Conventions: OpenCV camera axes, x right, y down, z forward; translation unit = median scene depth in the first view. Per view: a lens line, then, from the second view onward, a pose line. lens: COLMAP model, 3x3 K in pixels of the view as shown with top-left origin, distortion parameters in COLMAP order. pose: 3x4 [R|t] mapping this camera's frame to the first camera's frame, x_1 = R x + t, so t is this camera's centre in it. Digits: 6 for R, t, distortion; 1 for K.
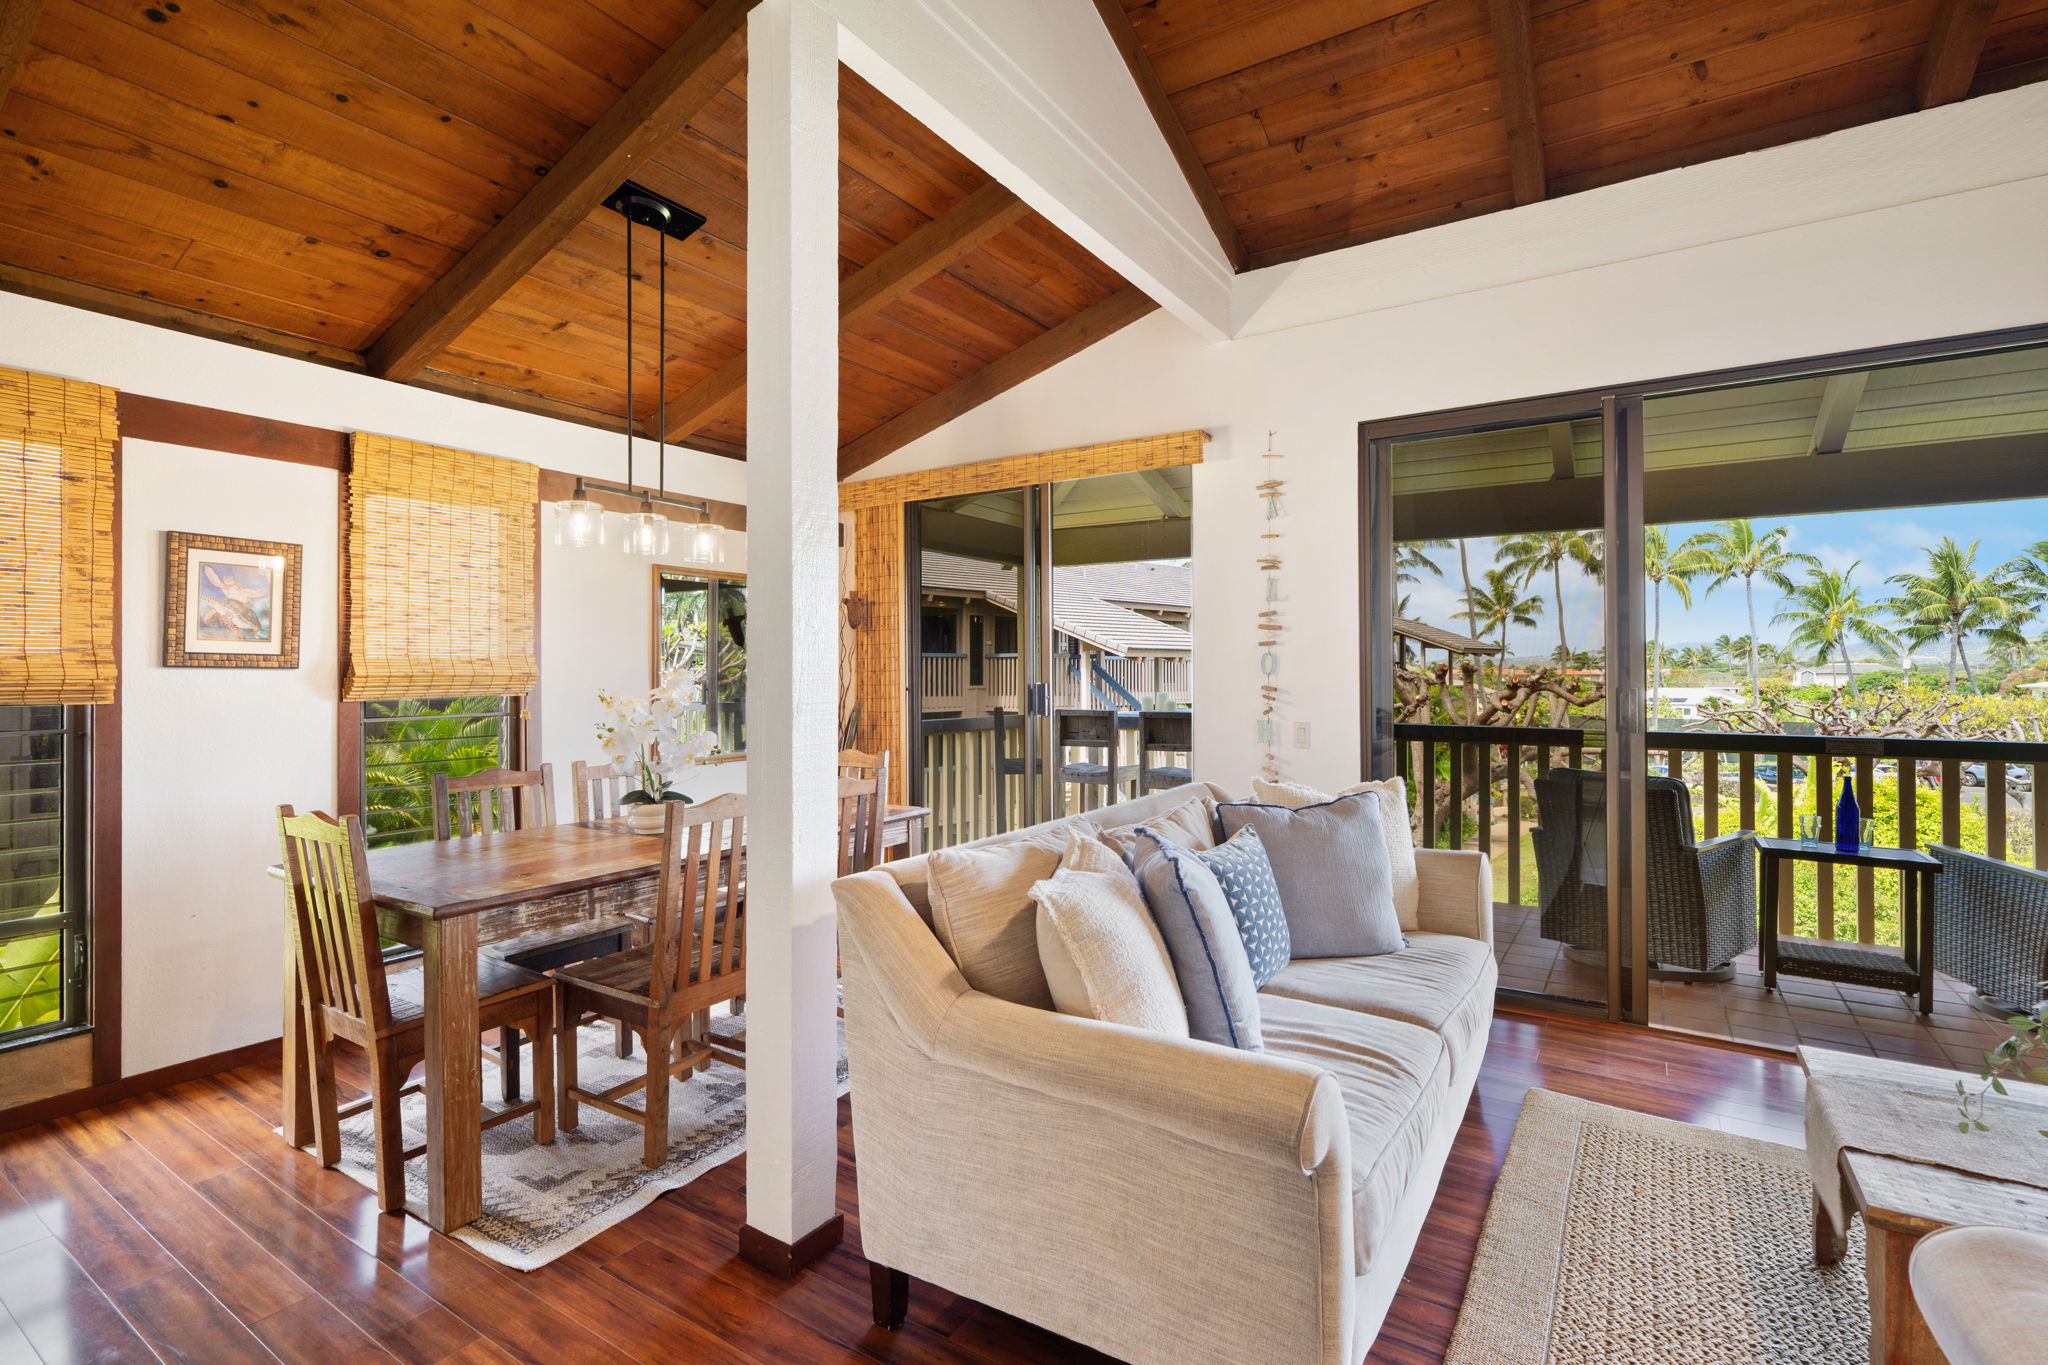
lens RADIAL K [[935.4, 0, 1014.1], [0, 935.4, 659.1], [0, 0, 1]] dist [0.000891, 0.001966]
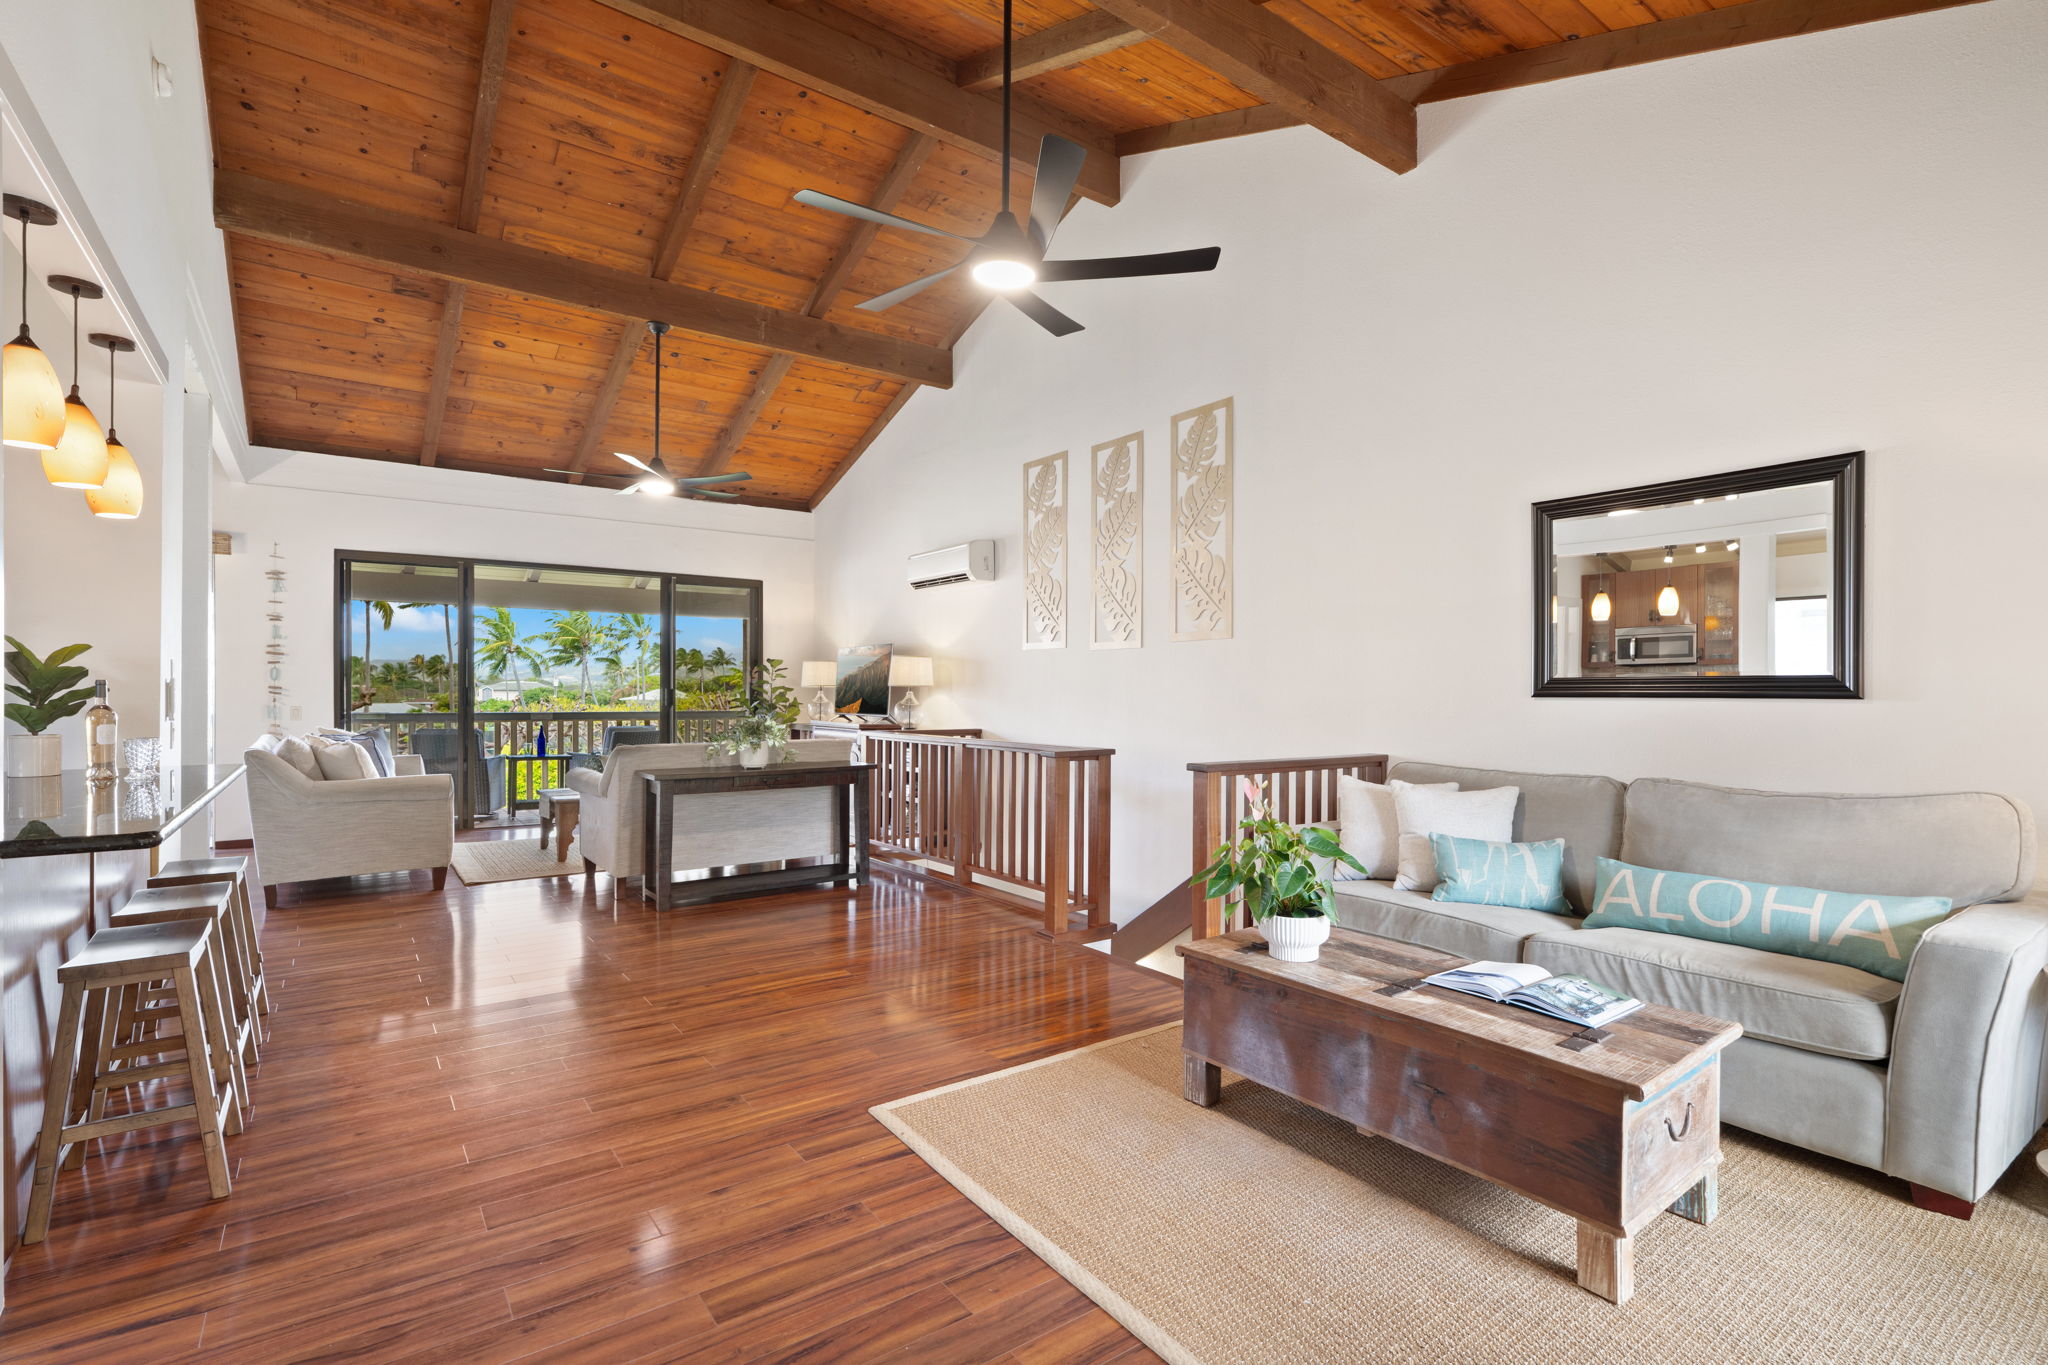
lens RADIAL K [[935.4, 0, 1007.3], [0, 935.4, 691.3], [0, 0, 1]] dist [0.000891, 0.001966]
pose [[0.352961, -0.000244, 0.935638, -0.950488], [-0.015013, 0.999870, 0.005924, 0.007045], [-0.935517, -0.016138, 0.352912, -0.981444]]
